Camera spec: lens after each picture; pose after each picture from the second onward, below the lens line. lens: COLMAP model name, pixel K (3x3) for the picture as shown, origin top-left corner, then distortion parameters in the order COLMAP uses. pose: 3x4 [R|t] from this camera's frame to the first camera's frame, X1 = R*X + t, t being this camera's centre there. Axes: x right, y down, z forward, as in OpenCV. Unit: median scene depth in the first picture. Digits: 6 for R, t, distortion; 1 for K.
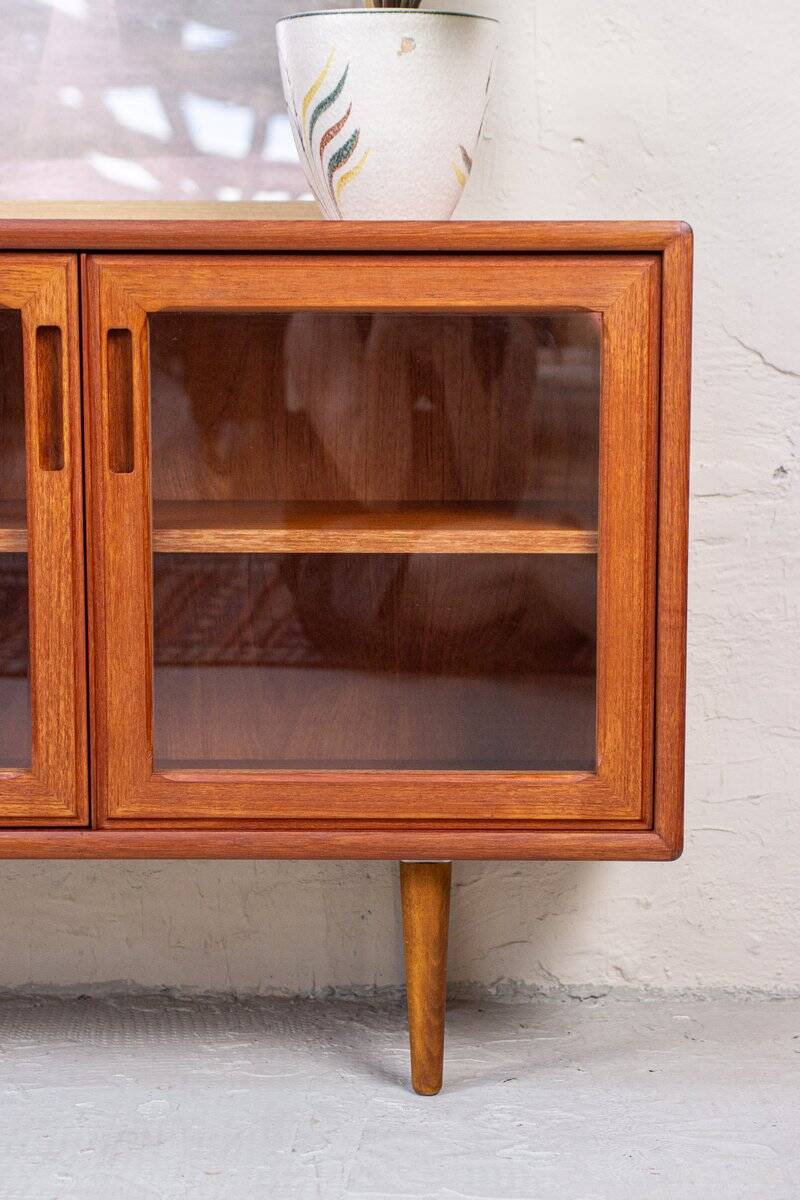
lens RADIAL K [[2379.8, 0, 400.0], [0, 2379.8, 600.0], [0, 0, 1]] dist [0.096774, 0.293088]
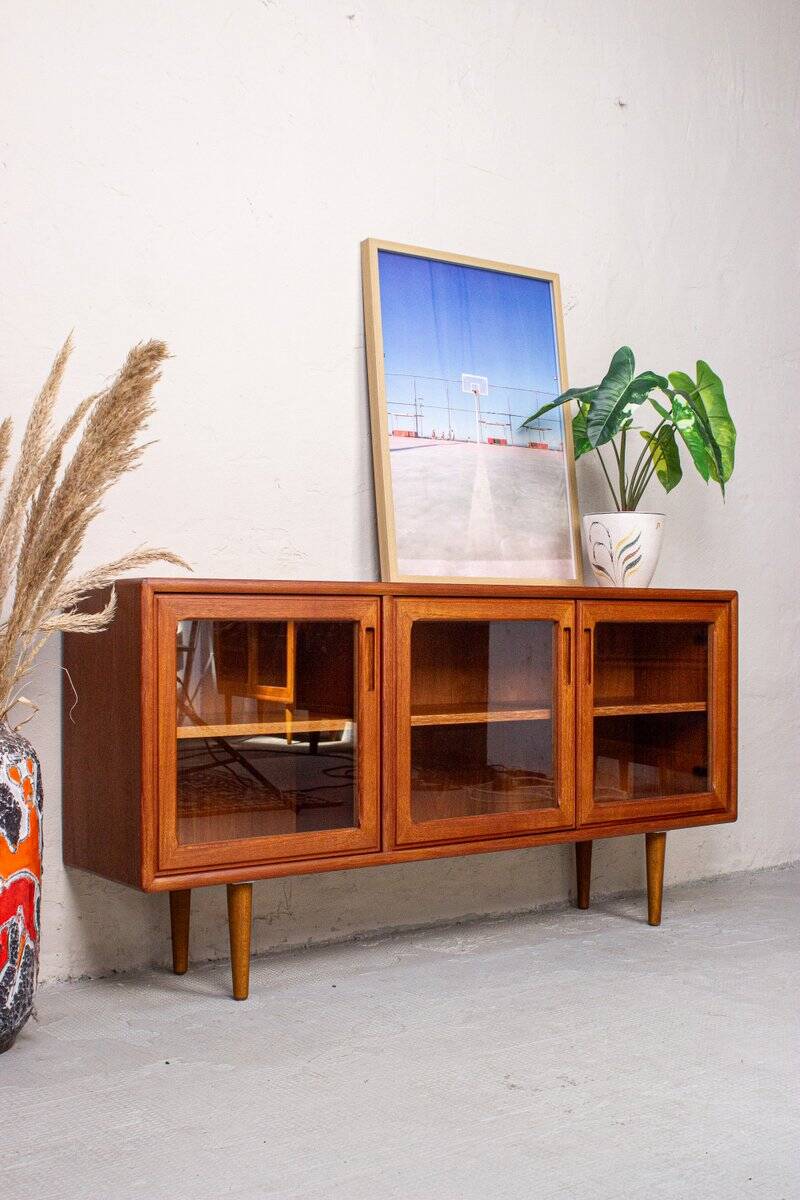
lens RADIAL K [[1399.5, 0, 400.0], [0, 1399.5, 600.0], [0, 0, 1]] dist [-0.072255, 0.005382]
pose [[0.805557, 0.010966, 0.592417, -1.139225], [0.075434, 0.989795, -0.120896, 0.021525], [-0.587698, 0.142077, 0.796509, -0.079253]]
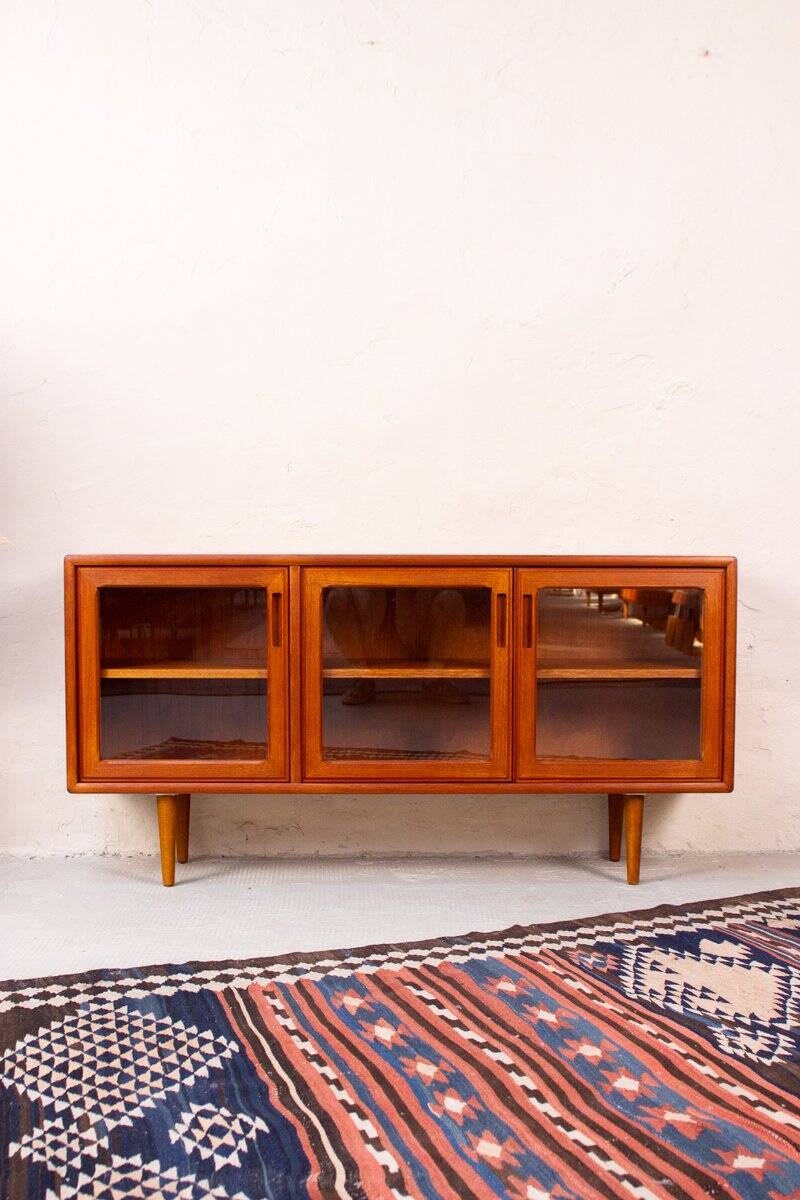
lens RADIAL K [[1329.3, 0, 400.0], [0, 1329.3, 600.0], [0, 0, 1]] dist [-0.093221, 0.041547]
pose [[0.999696, 0.000348, 0.024673, -0.291316], [0.001879, 0.995924, -0.090172, 0.026905], [-0.024604, 0.090191, 0.995621, -0.479358]]
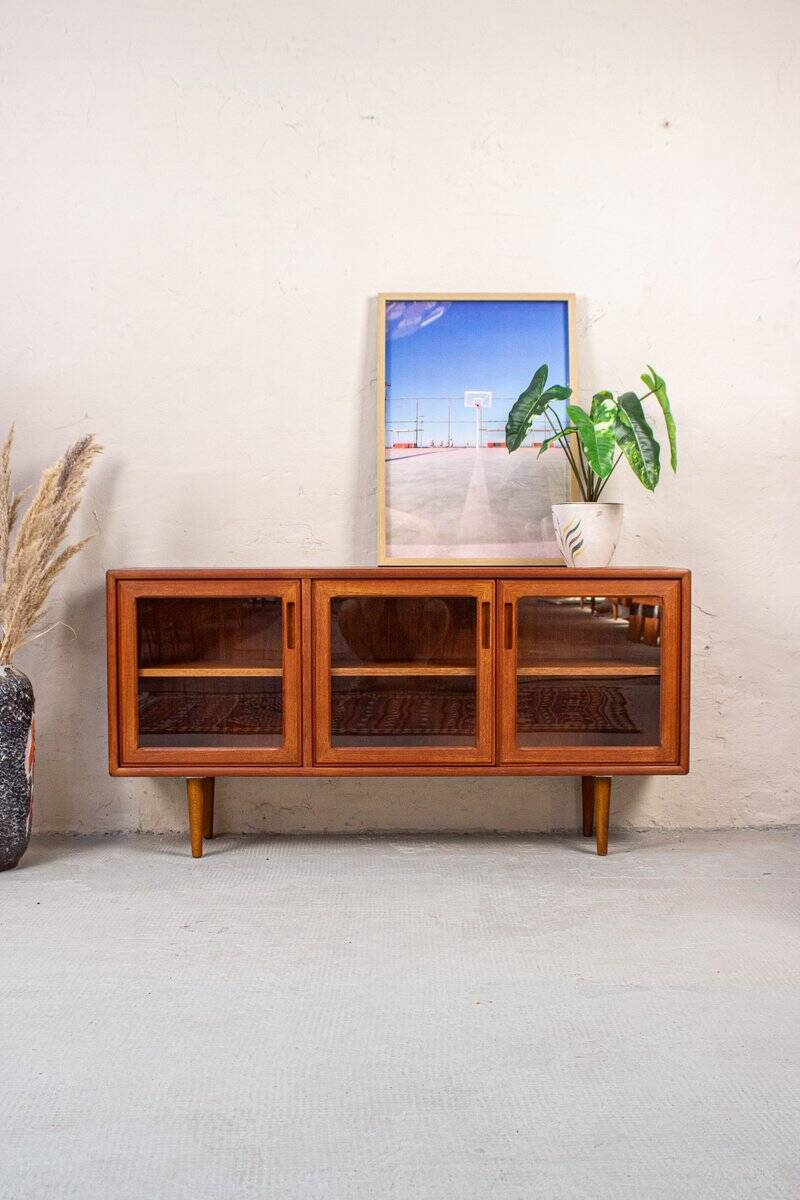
lens RADIAL K [[1329.3, 0, 400.0], [0, 1329.3, 600.0], [0, 0, 1]] dist [-0.093221, 0.041547]
pose [[0.999755, -0.002770, 0.021981, -0.289263], [0.004717, 0.996020, -0.089009, 0.034814], [-0.021647, 0.089091, 0.995788, -0.701671]]
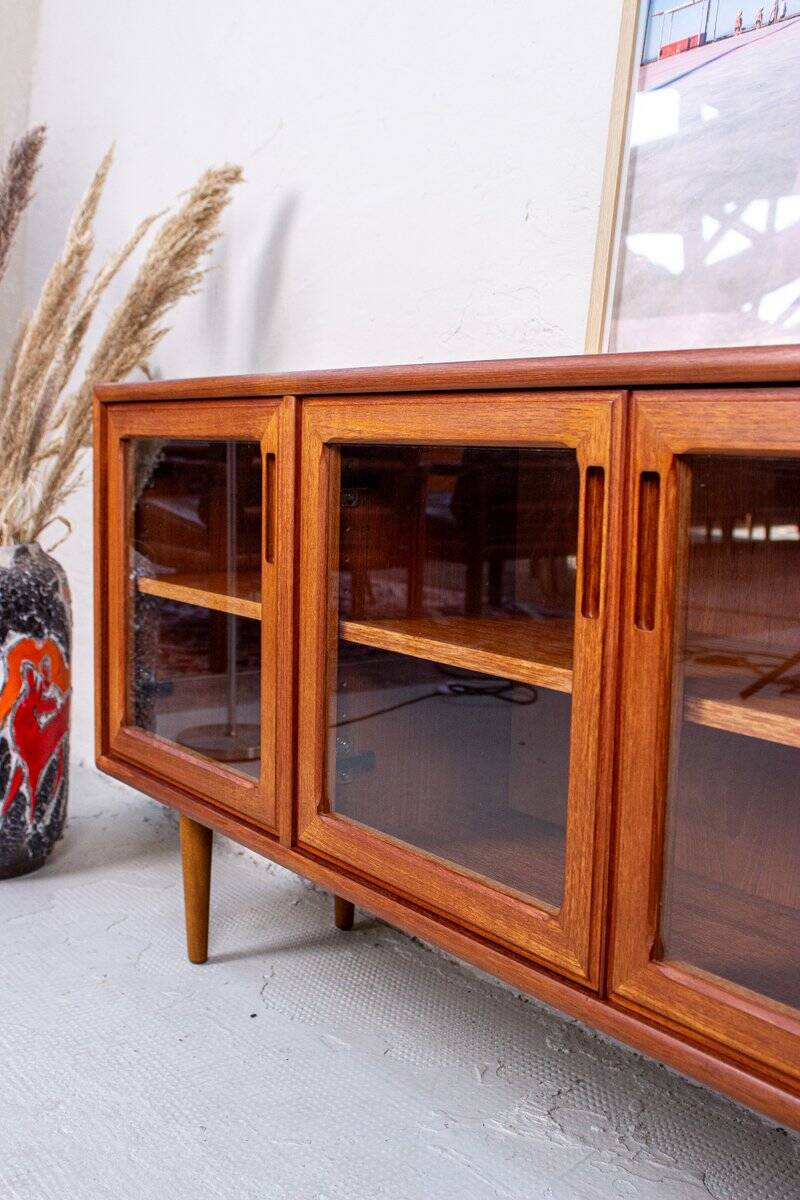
lens RADIAL K [[1329.3, 0, 400.0], [0, 1329.3, 600.0], [0, 0, 1]] dist [-0.093221, 0.041547]
pose [[0.594798, 0.107032, -0.796718, 0.224428], [-0.125104, 0.991346, 0.039781, -0.071660], [0.794081, 0.076011, 0.603041, 0.610312]]
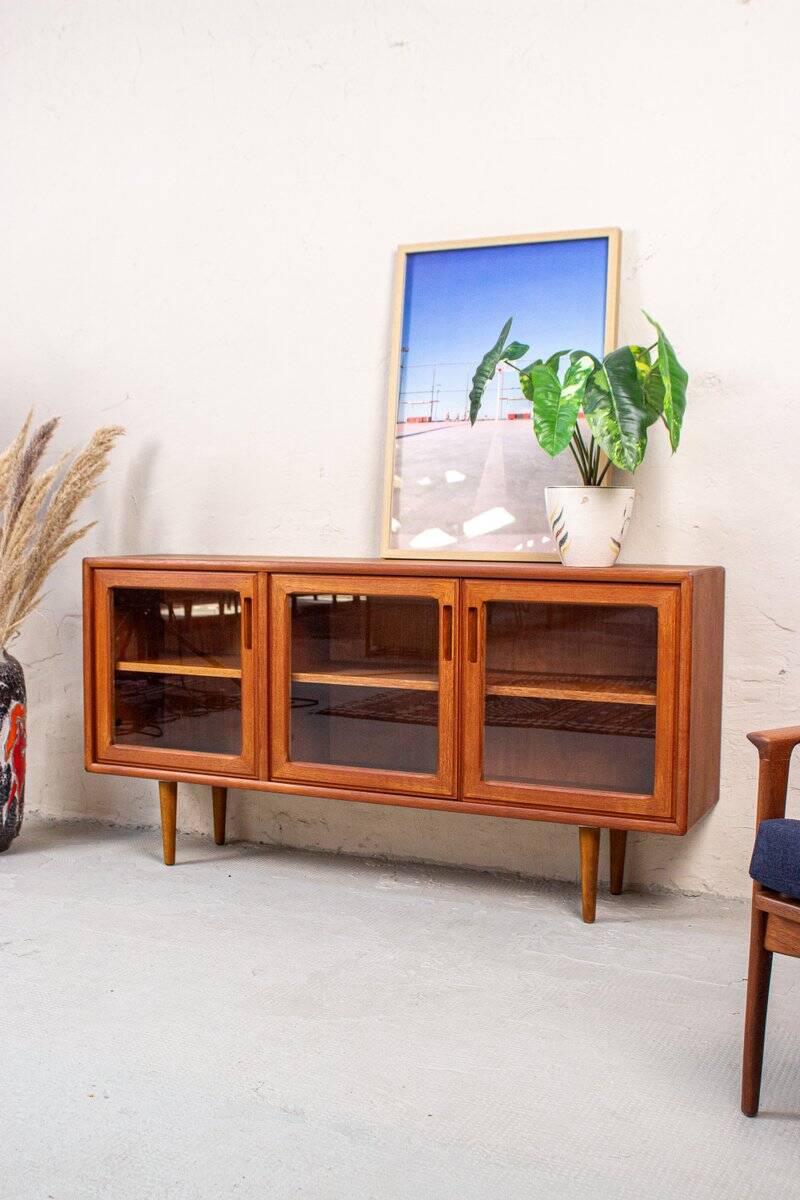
lens RADIAL K [[1310.8, 0, 400.0], [0, 1310.8, 600.0], [0, 0, 1]] dist [-0.085984, 0.046753]
pose [[0.914343, 0.031523, -0.403711, 0.373582], [-0.058352, 0.996817, -0.054322, -0.038722], [0.400714, 0.073226, 0.913272, -0.321457]]
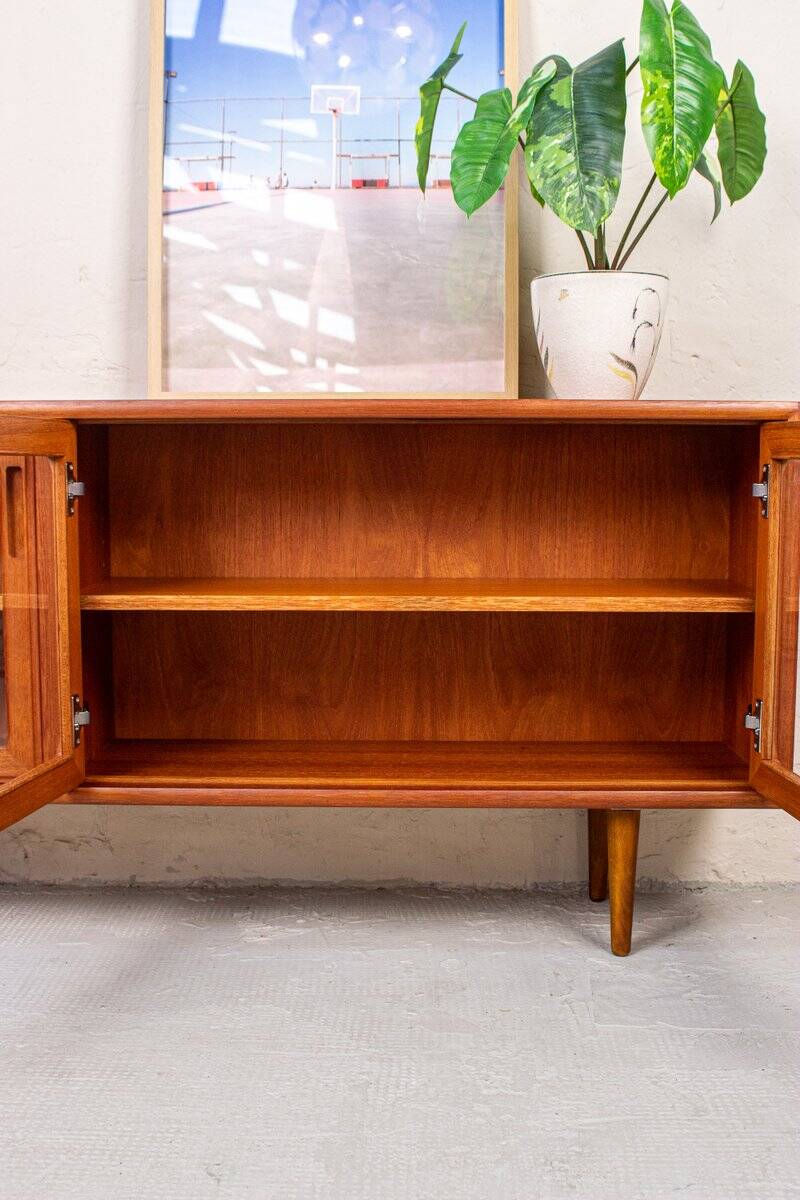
lens RADIAL K [[1310.8, 0, 400.0], [0, 1310.8, 600.0], [0, 0, 1]] dist [-0.085984, 0.046753]
pose [[0.999946, 0.001221, -0.010337, -0.130595], [-0.001510, 0.999606, -0.028020, -0.003143], [0.010299, 0.028034, 0.999554, 0.141607]]
